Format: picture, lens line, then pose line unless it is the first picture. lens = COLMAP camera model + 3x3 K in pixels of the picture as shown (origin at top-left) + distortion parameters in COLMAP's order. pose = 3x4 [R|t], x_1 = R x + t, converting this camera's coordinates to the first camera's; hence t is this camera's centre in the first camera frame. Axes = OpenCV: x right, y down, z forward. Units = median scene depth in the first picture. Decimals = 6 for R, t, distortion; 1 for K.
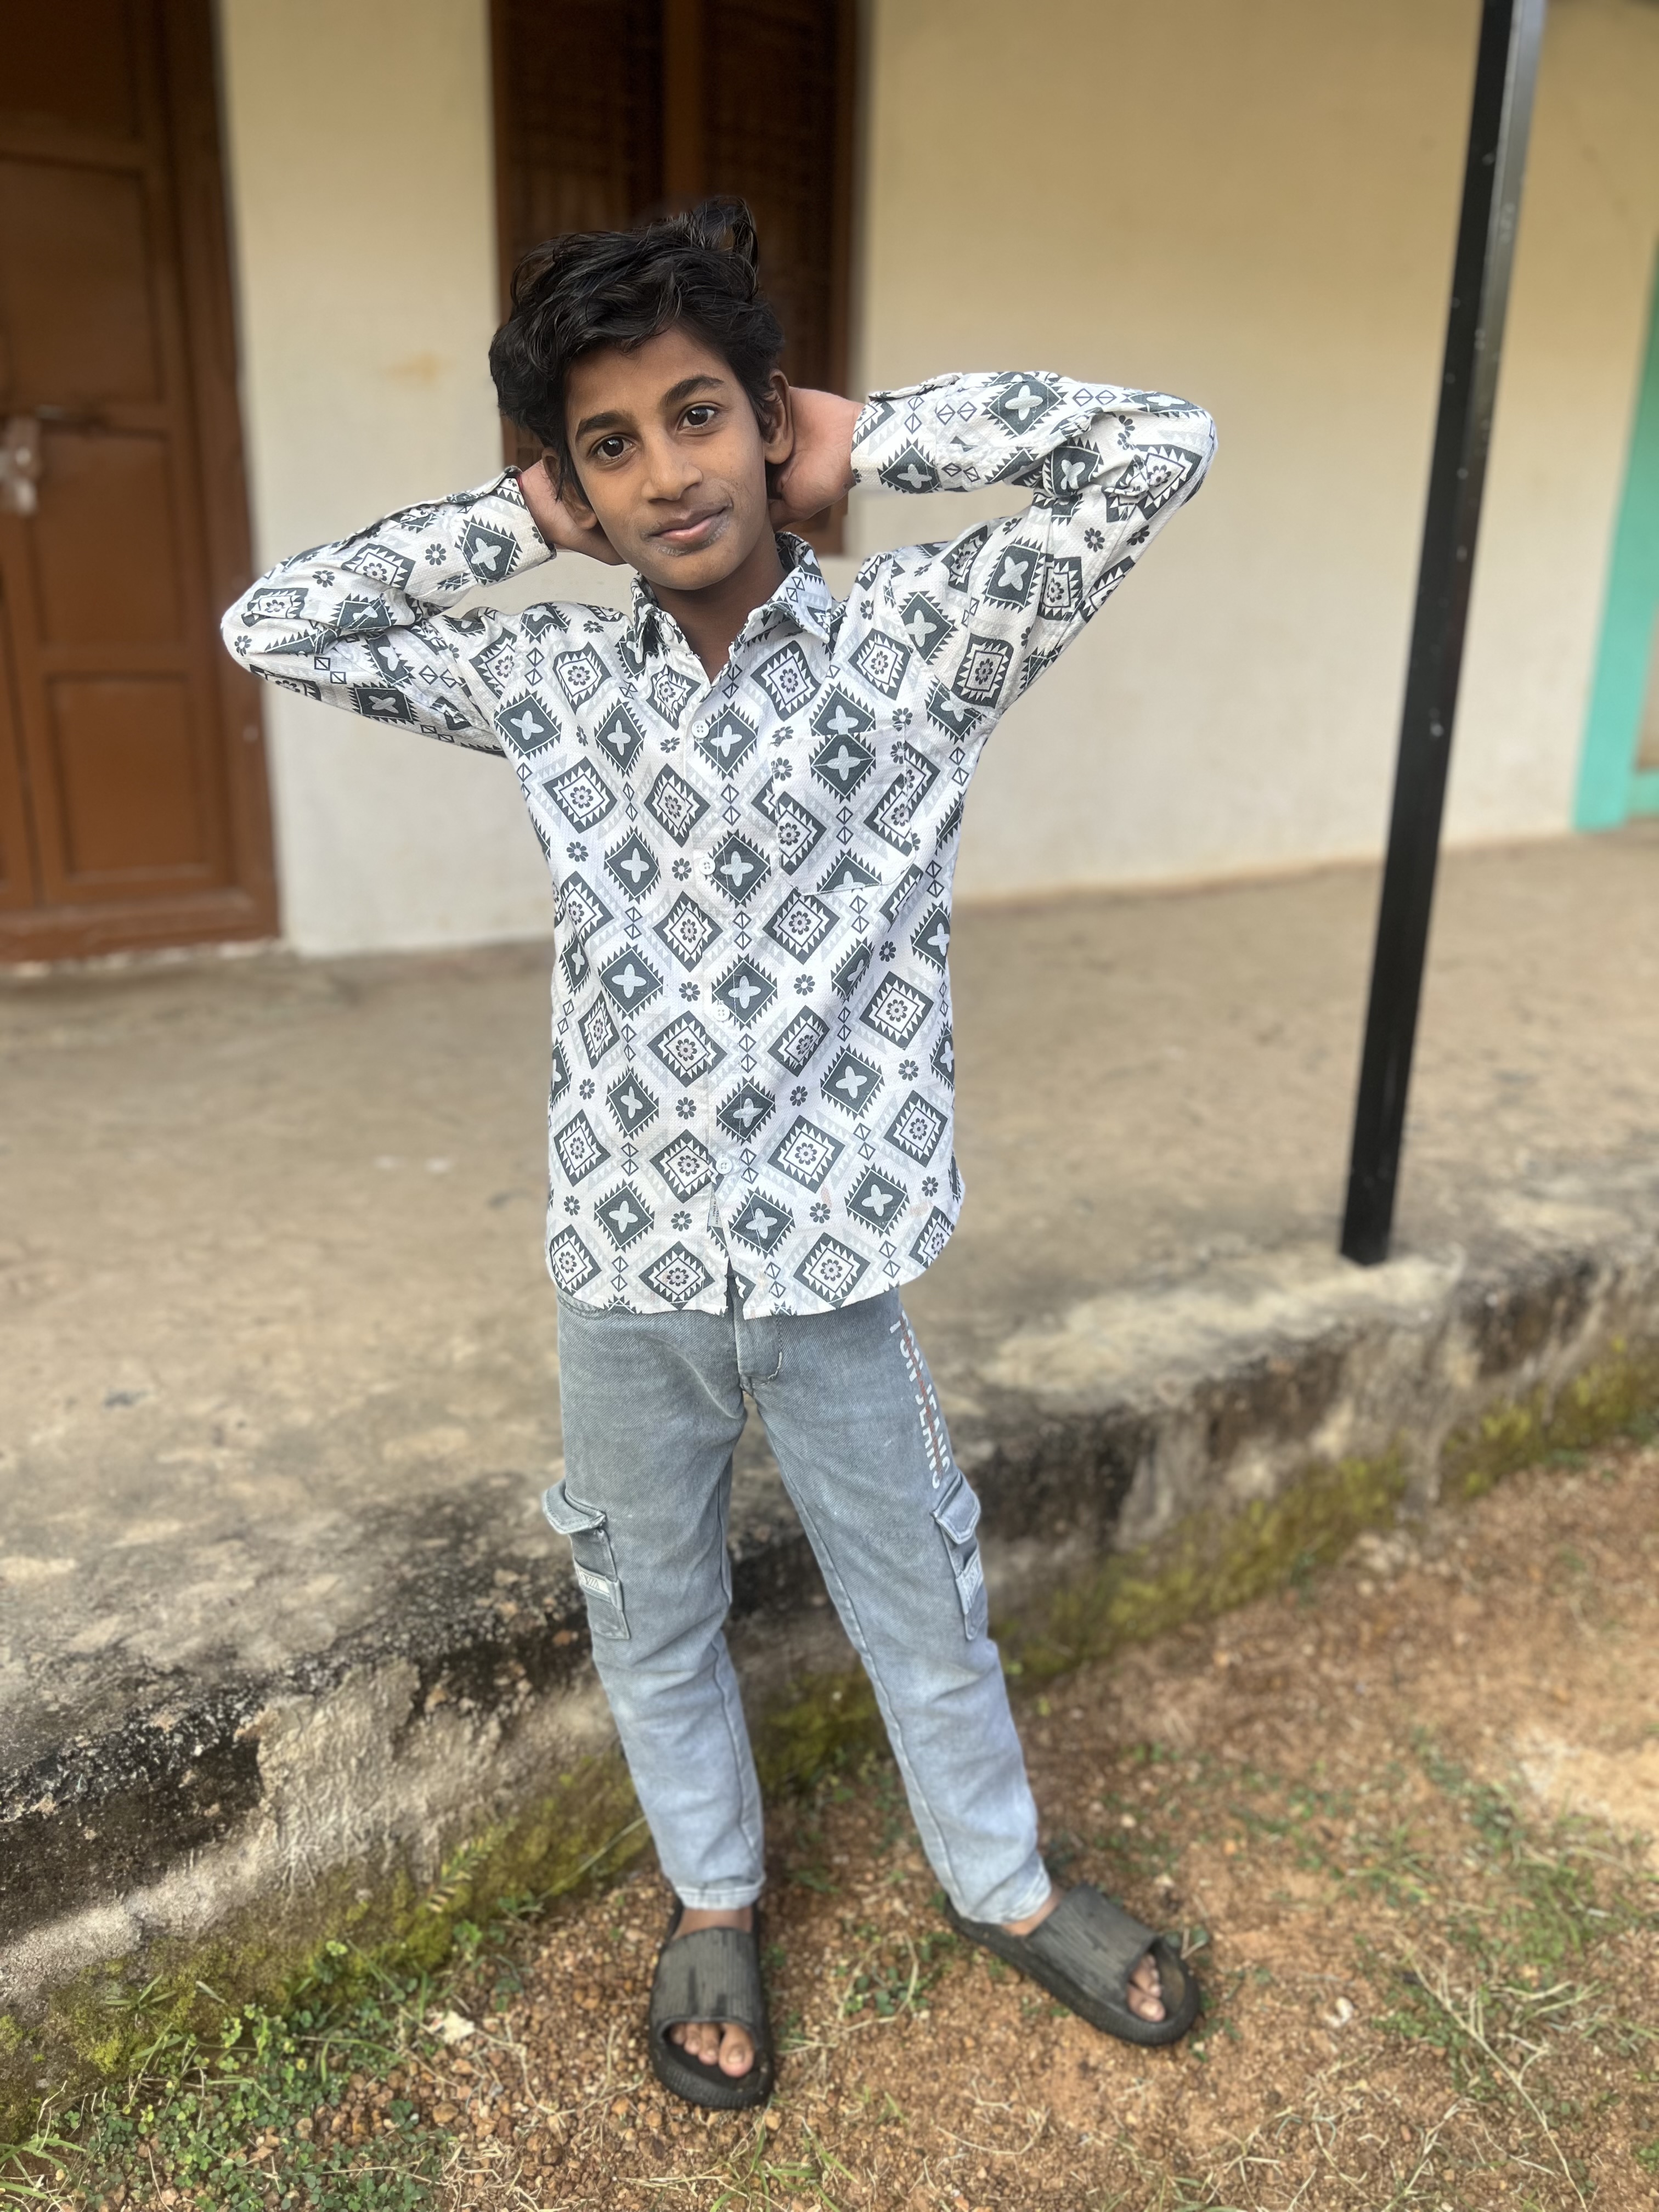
lens RADIAL K [[1667.8, 0, 823.2], [0, 1667.8, 1097.0], [0, 0, 1]] dist [0.034166, -0.041049]
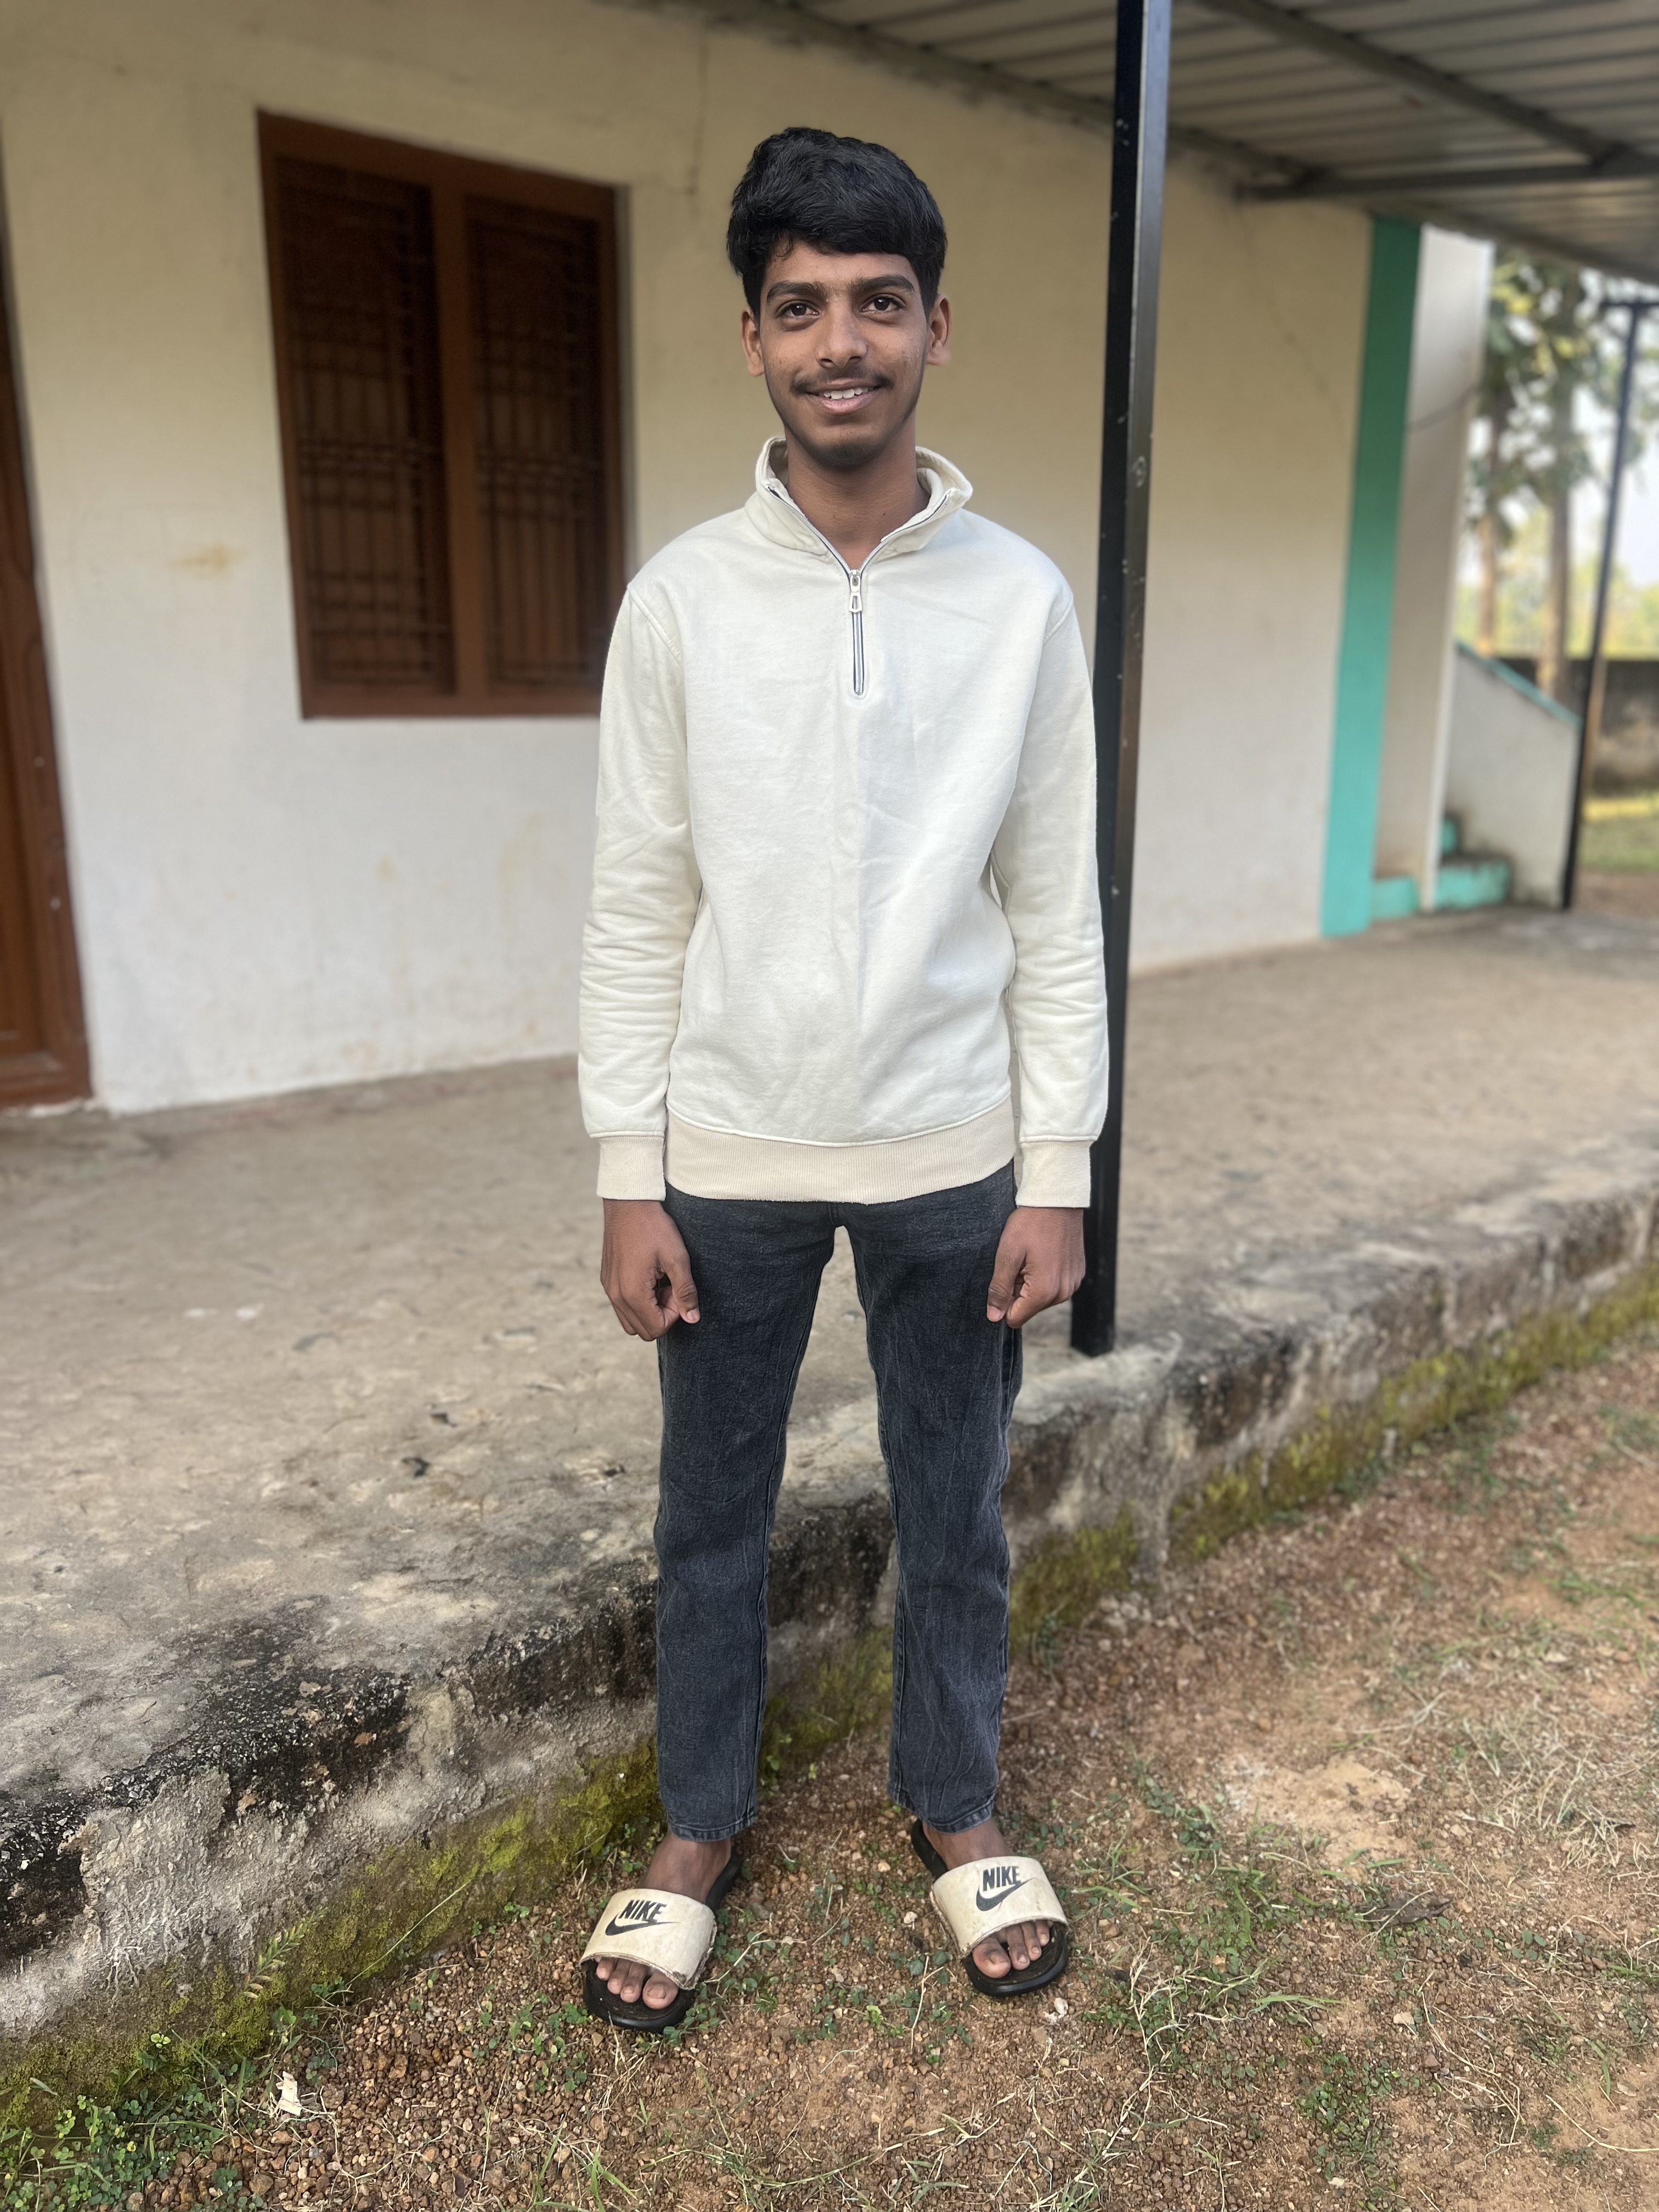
lens RADIAL K [[1667.8, 0, 831.5], [0, 1667.8, 1110.5], [0, 0, 1]] dist [0.034166, -0.041049]
pose [[0.994074, -0.044838, 0.099032, 0.044620], [0.050155, 0.997394, -0.051867, -0.015448], [-0.096448, 0.056527, 0.993732, -0.117006]]
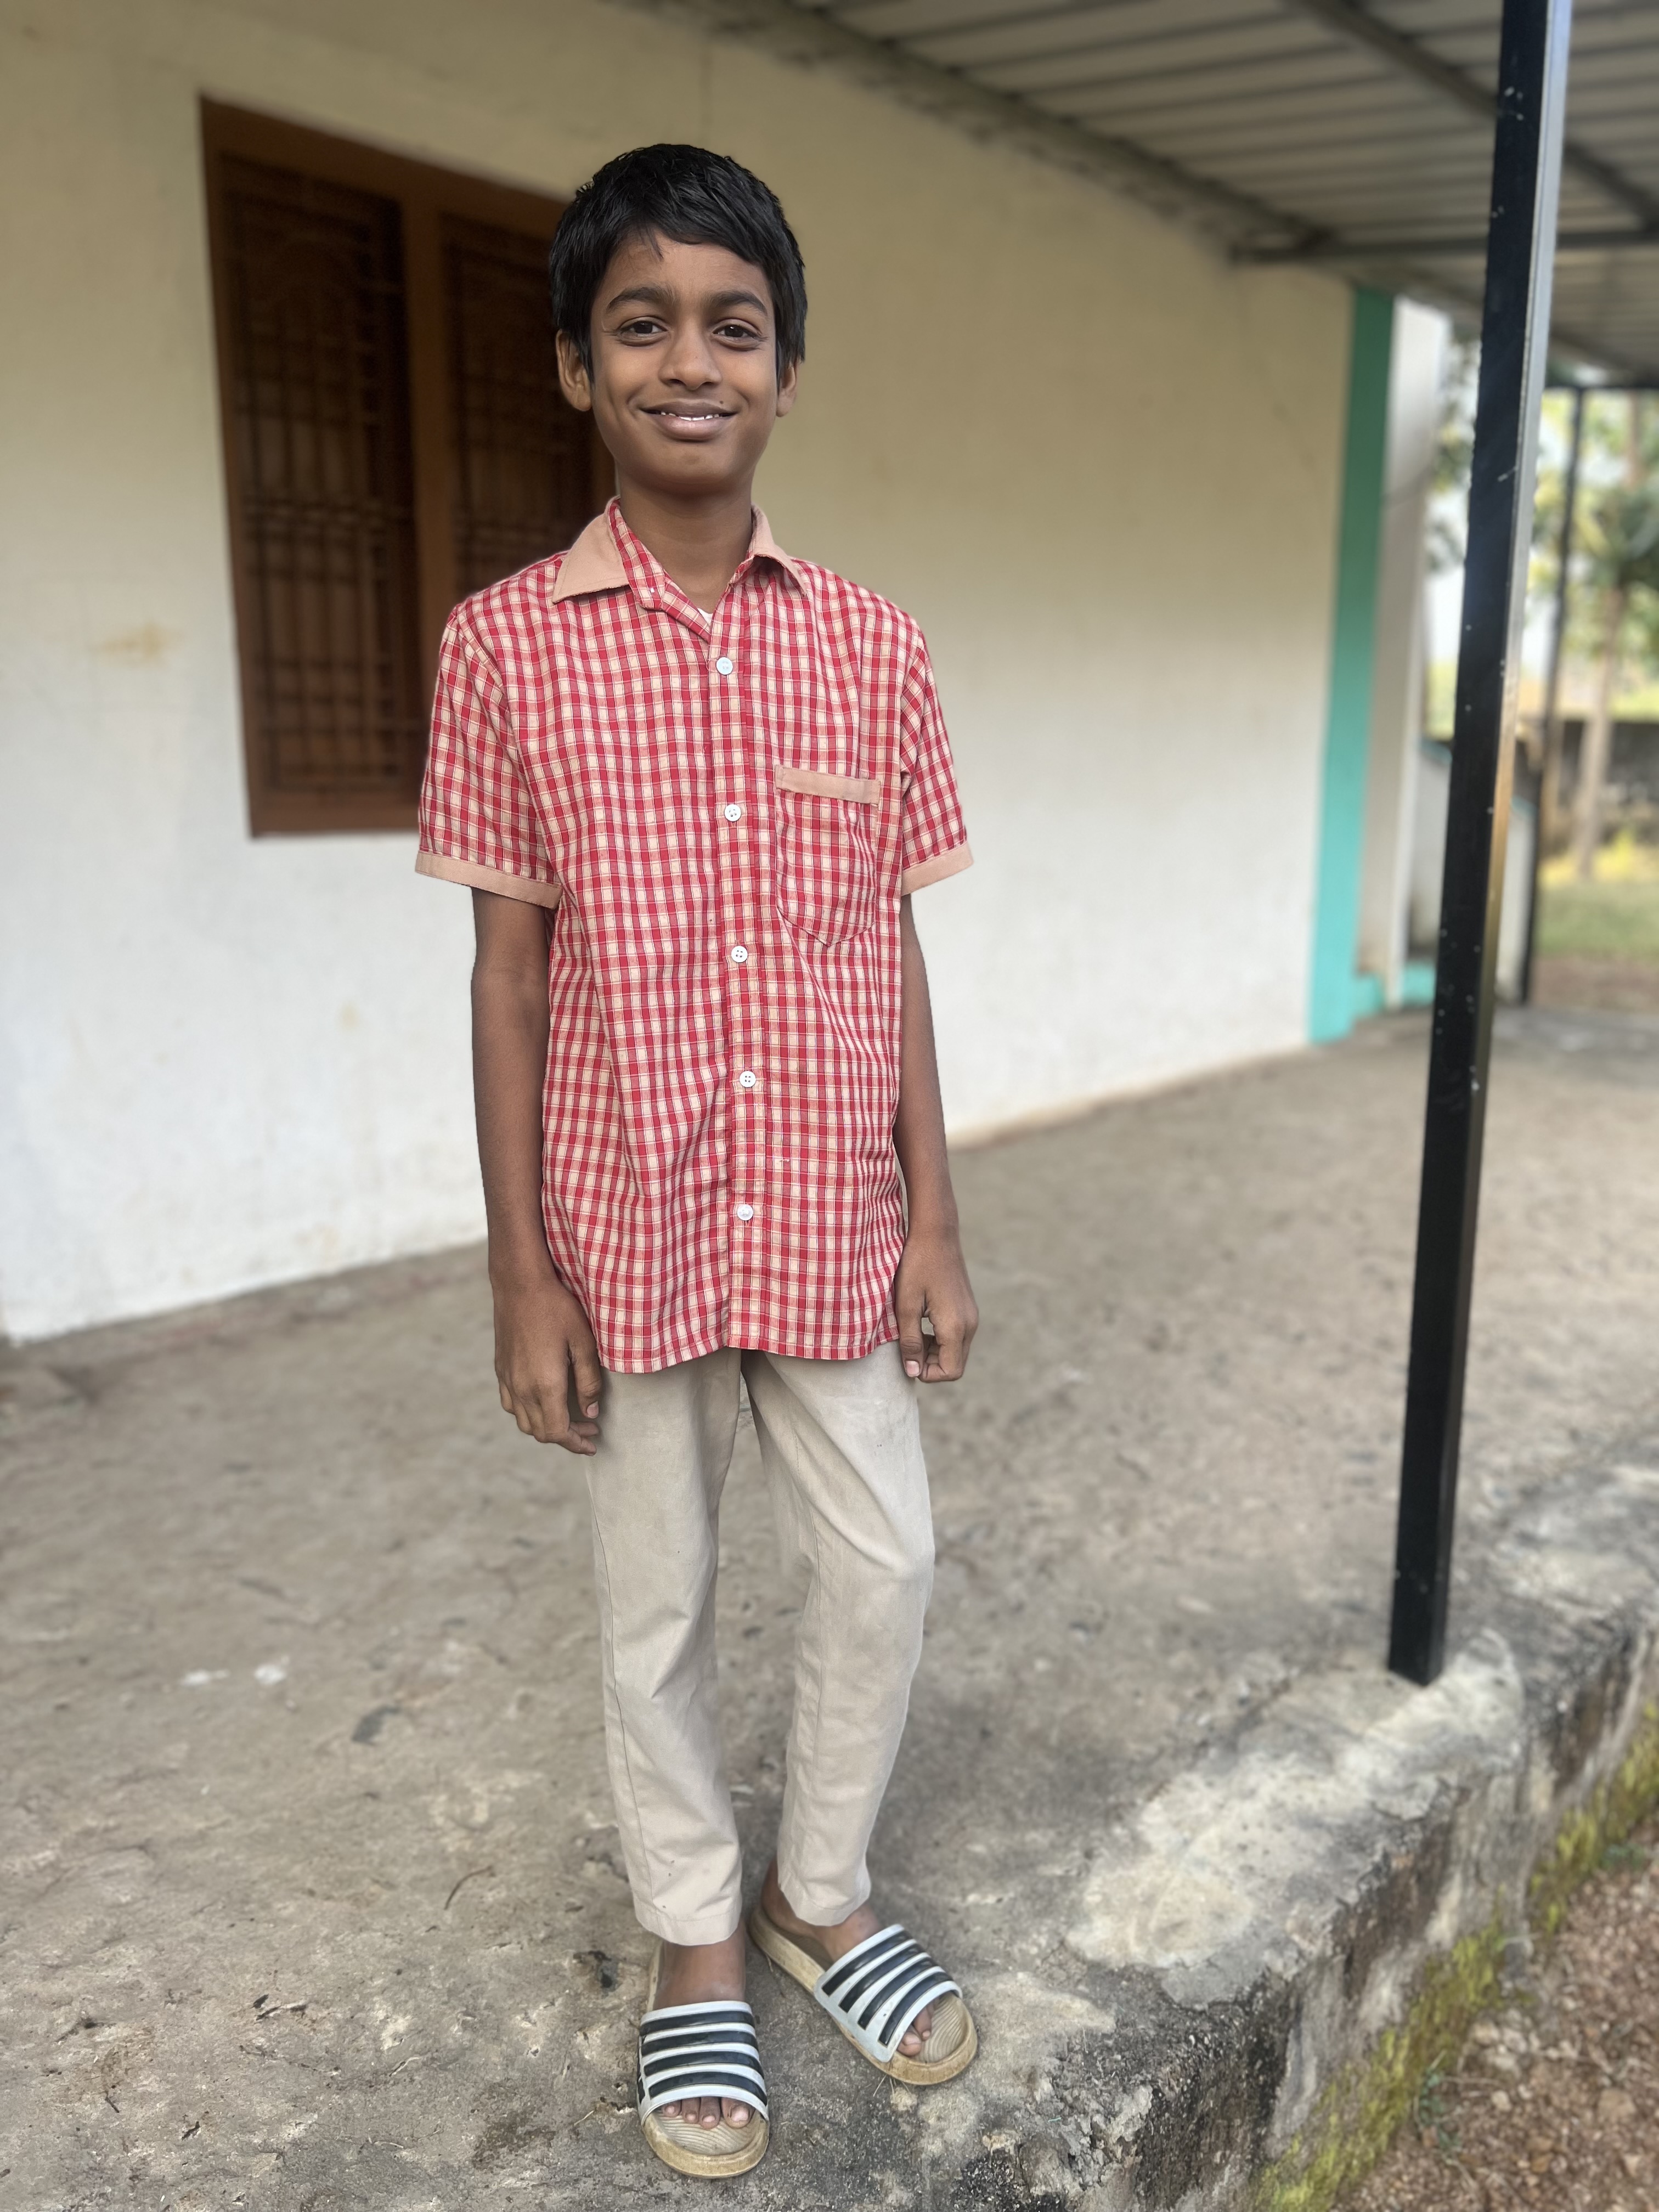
lens RADIAL K [[1667.8, 0, 818.0], [0, 1667.8, 1102.7], [0, 0, 1]] dist [0.034166, -0.041049]
pose [[0.976671, -0.063451, 0.205155, -0.144533], [0.083189, 0.992547, -0.089053, -0.150215], [-0.197975, 0.104042, 0.974670, 0.193948]]
